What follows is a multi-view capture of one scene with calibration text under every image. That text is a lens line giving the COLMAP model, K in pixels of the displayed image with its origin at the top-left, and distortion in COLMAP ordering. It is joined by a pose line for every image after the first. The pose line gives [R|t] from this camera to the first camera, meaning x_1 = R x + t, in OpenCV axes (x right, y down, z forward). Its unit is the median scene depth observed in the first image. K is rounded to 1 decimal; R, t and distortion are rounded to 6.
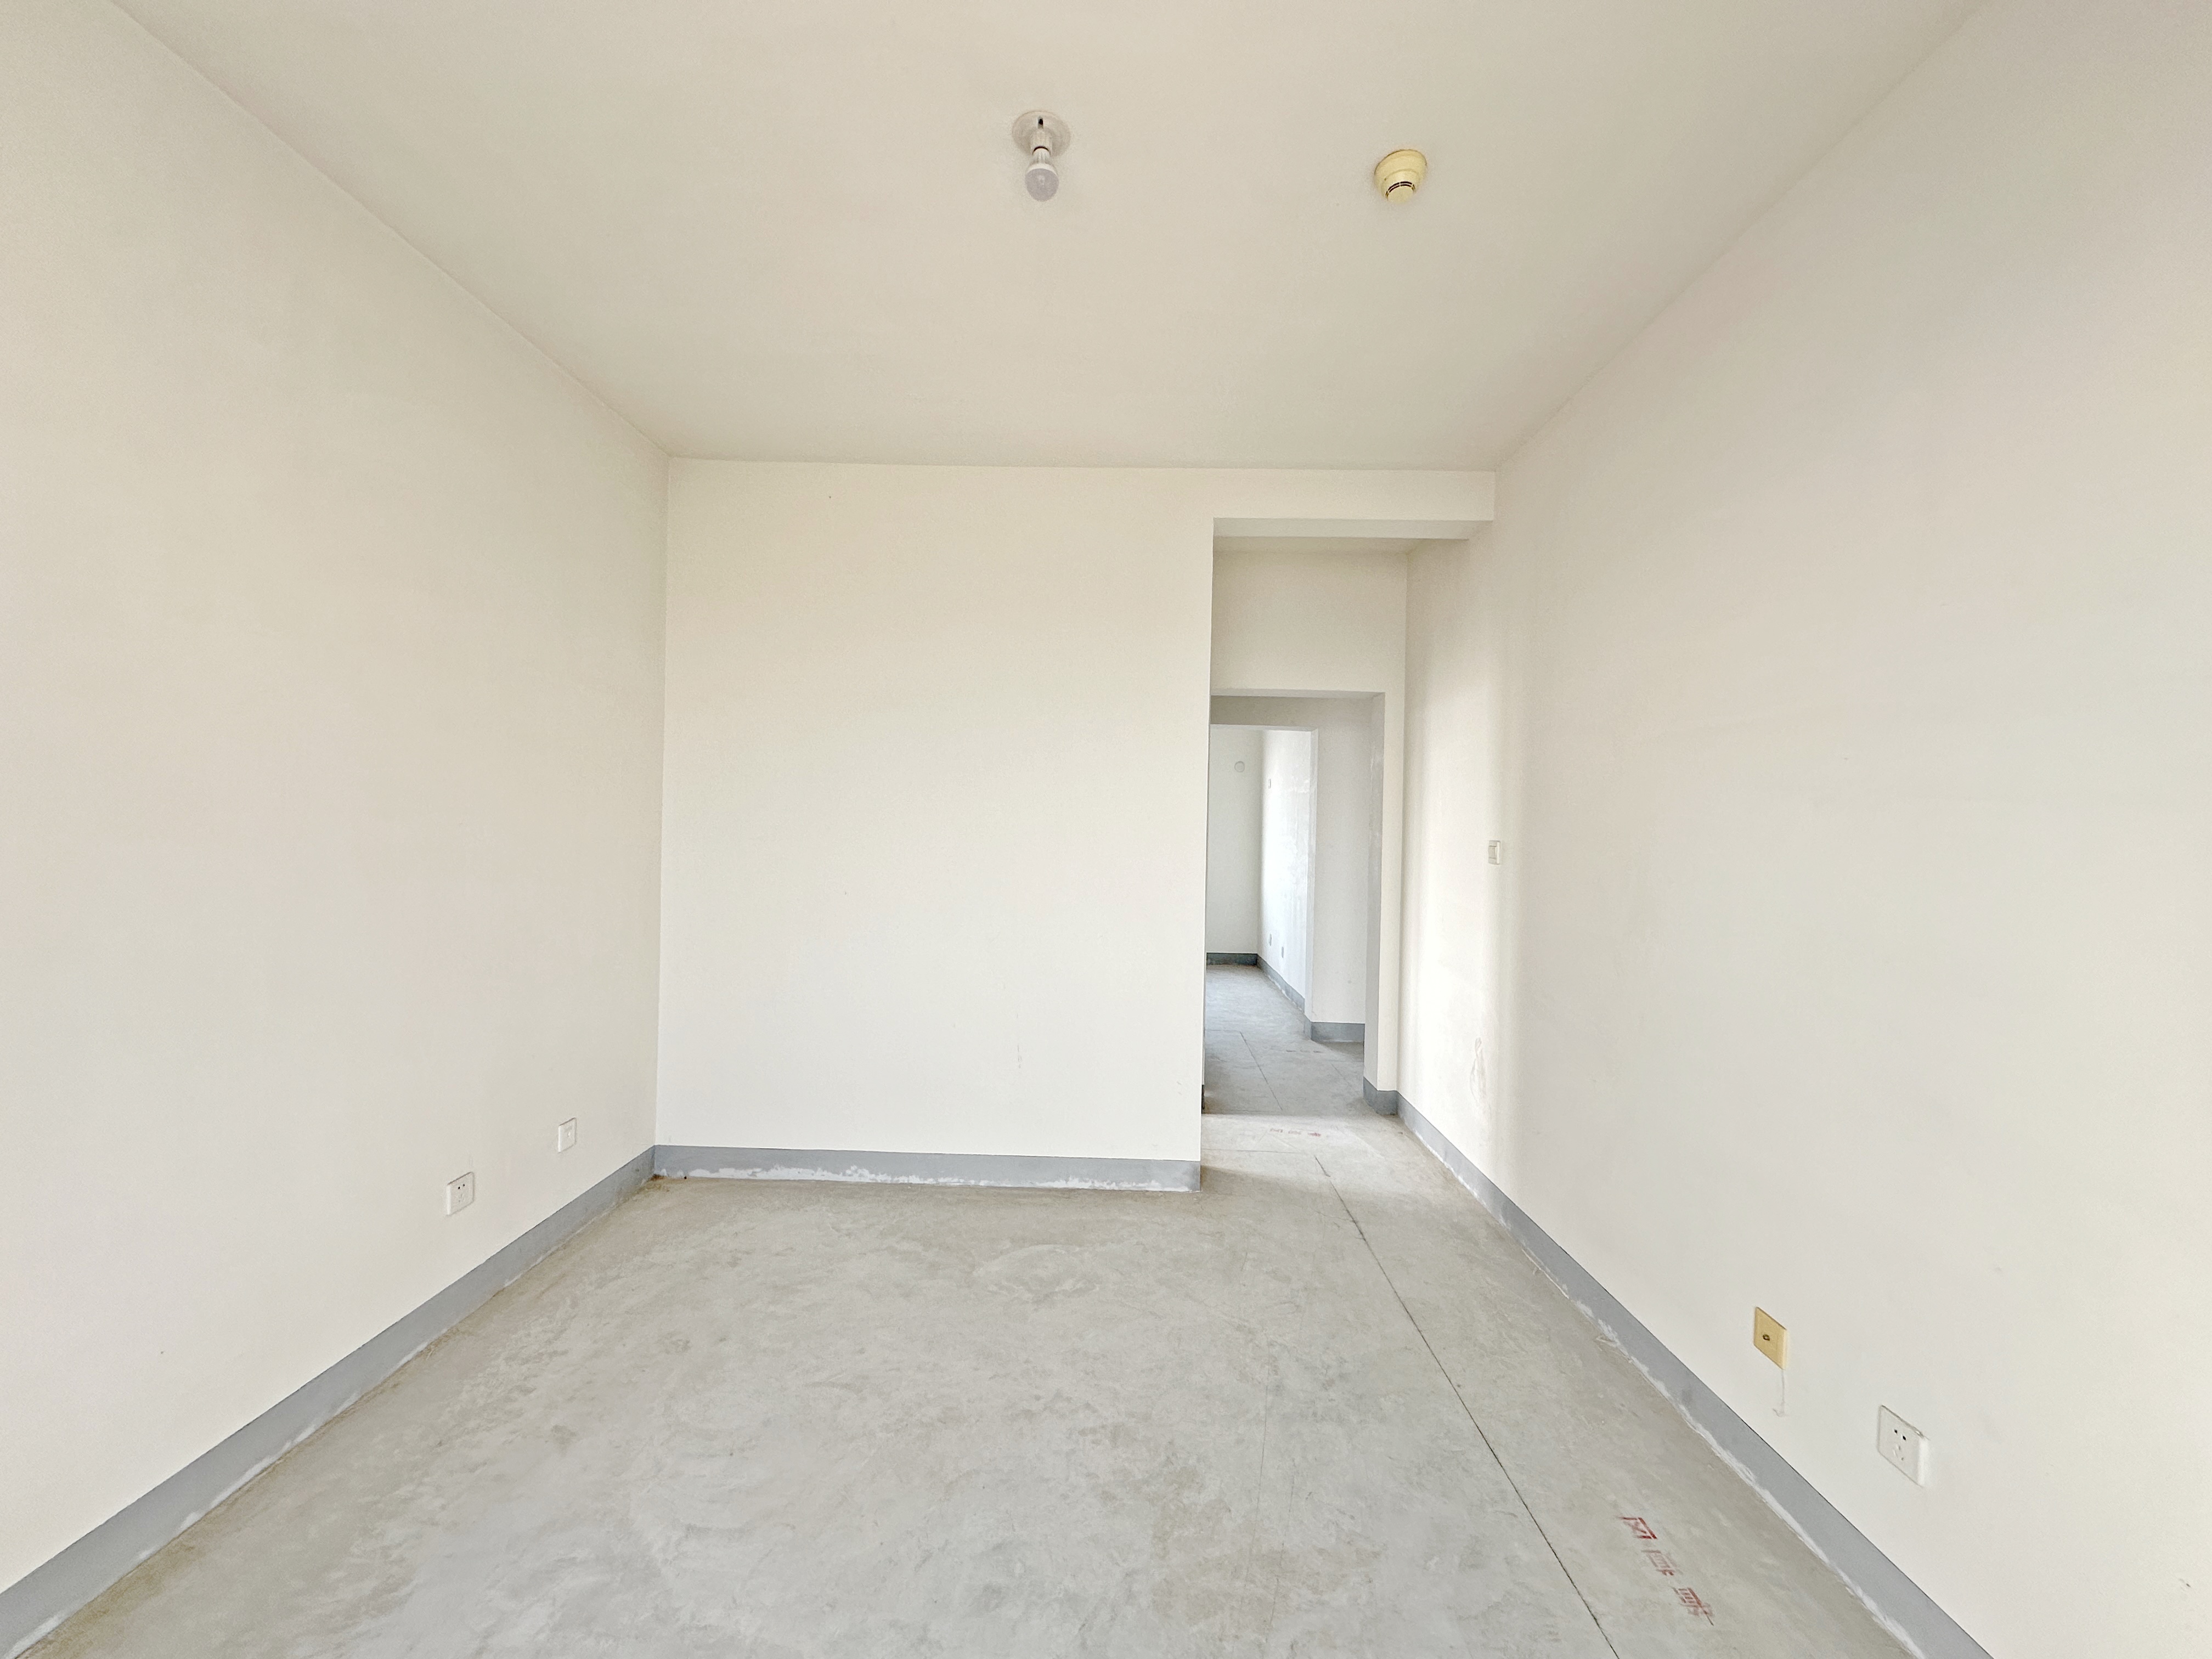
lens RADIAL K [[876.3, 0, 1109.7], [0, 876.3, 828.6], [0, 0, 1]] dist [-0.001151, 0.000118]
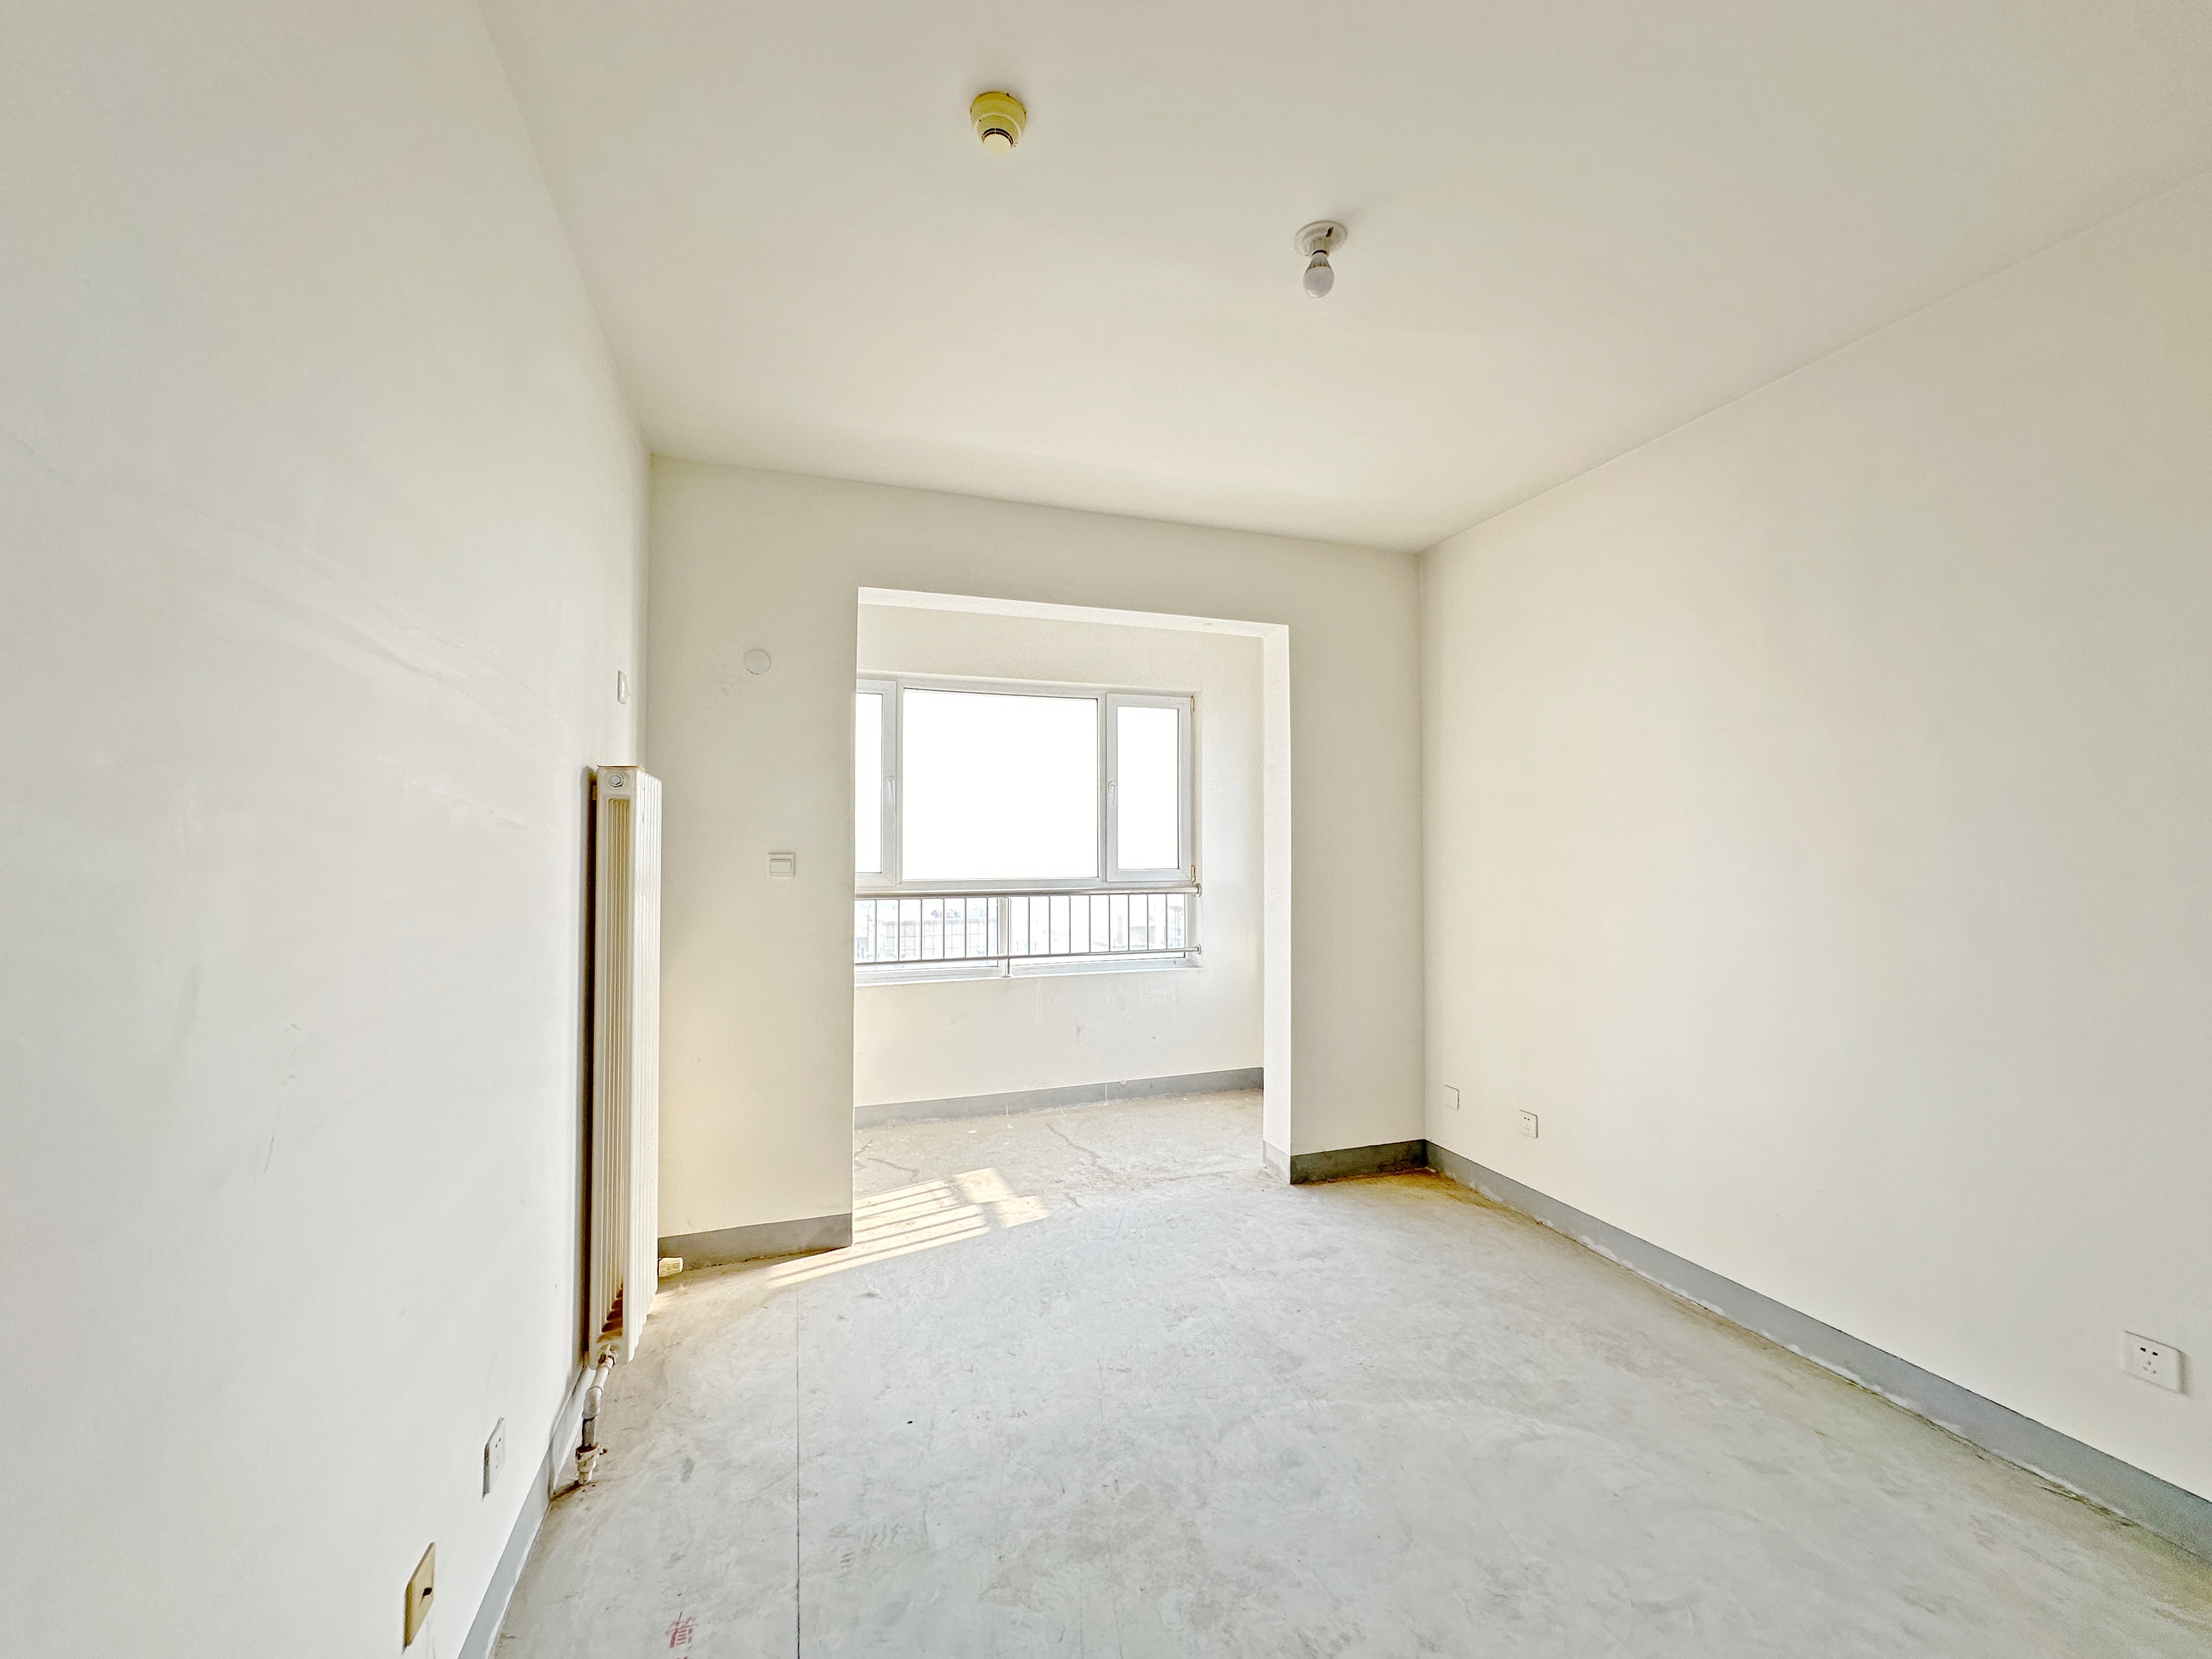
lens RADIAL K [[876.3, 0, 1109.7], [0, 876.3, 828.6], [0, 0, 1]] dist [-0.001151, 0.000118]
pose [[-0.940384, -0.029706, -0.338814, 0.536061], [-0.020923, 0.999344, -0.029548, -0.007886], [0.339470, -0.020698, -0.940389, 1.980237]]
